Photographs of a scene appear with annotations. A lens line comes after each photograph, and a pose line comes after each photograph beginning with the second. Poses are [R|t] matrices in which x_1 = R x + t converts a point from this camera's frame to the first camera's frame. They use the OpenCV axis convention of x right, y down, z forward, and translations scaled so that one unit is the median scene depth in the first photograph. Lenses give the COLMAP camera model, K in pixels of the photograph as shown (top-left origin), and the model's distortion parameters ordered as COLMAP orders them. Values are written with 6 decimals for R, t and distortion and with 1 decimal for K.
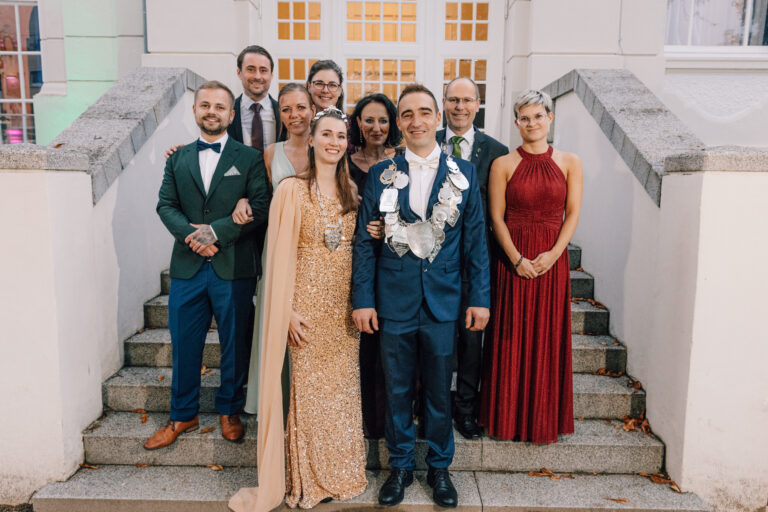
lens RADIAL K [[599.6, 0, 384.0], [0, 599.6, 256.0], [0, 0, 1]] dist [0.005291, 0.001970]
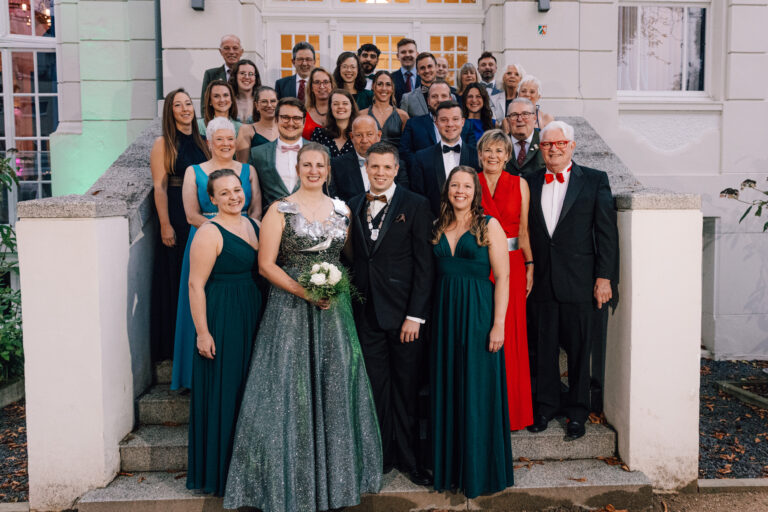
lens RADIAL K [[584.8, 0, 419.4], [0, 584.8, 229.8], [0, 0, 1]] dist [-0.005510, 0.002934]
pose [[0.997484, -0.020085, 0.067986, -0.000508], [0.024868, 0.997219, -0.070263, -0.017004], [-0.066386, 0.071776, 0.995209, -0.148412]]
